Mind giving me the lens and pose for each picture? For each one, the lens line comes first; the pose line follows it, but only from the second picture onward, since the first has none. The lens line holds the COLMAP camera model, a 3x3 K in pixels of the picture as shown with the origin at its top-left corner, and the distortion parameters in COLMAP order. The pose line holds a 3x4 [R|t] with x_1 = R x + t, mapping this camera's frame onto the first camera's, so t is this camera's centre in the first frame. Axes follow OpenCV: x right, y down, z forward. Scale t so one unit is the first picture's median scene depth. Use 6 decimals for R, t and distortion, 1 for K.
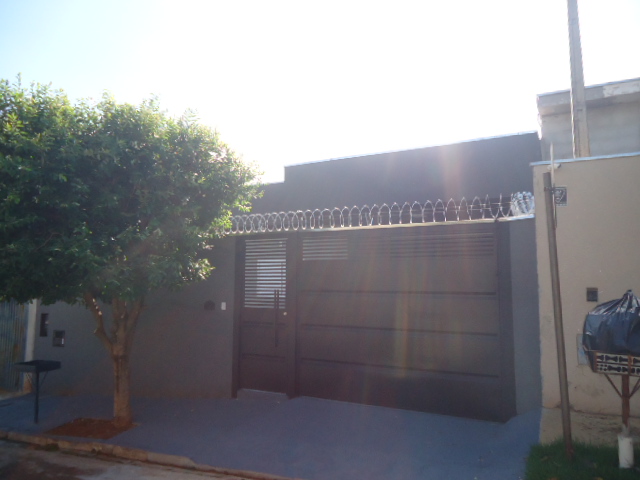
lens RADIAL K [[468.9, 0, 319.3], [0, 468.9, 240.2], [0, 0, 1]] dist [0.005127, 0.005557]
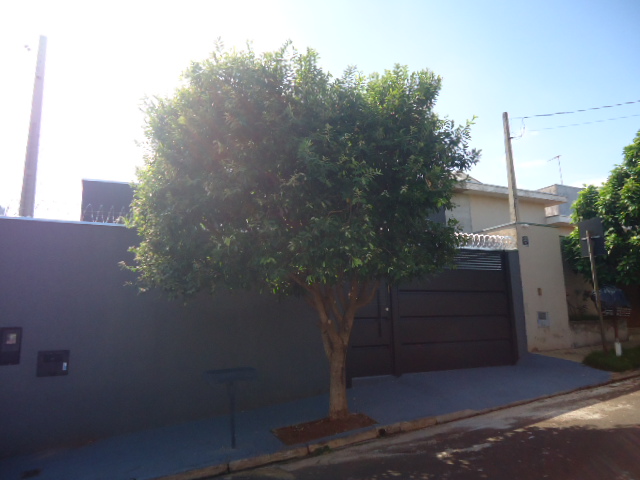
lens RADIAL K [[468.9, 0, 318.9], [0, 468.9, 239.7], [0, 0, 1]] dist [0.005127, 0.005557]
pose [[0.581120, 0.124566, 0.804228, -1.450566], [-0.052040, 0.991882, -0.116029, 0.157083], [-0.812152, 0.025575, 0.582885, 0.515030]]
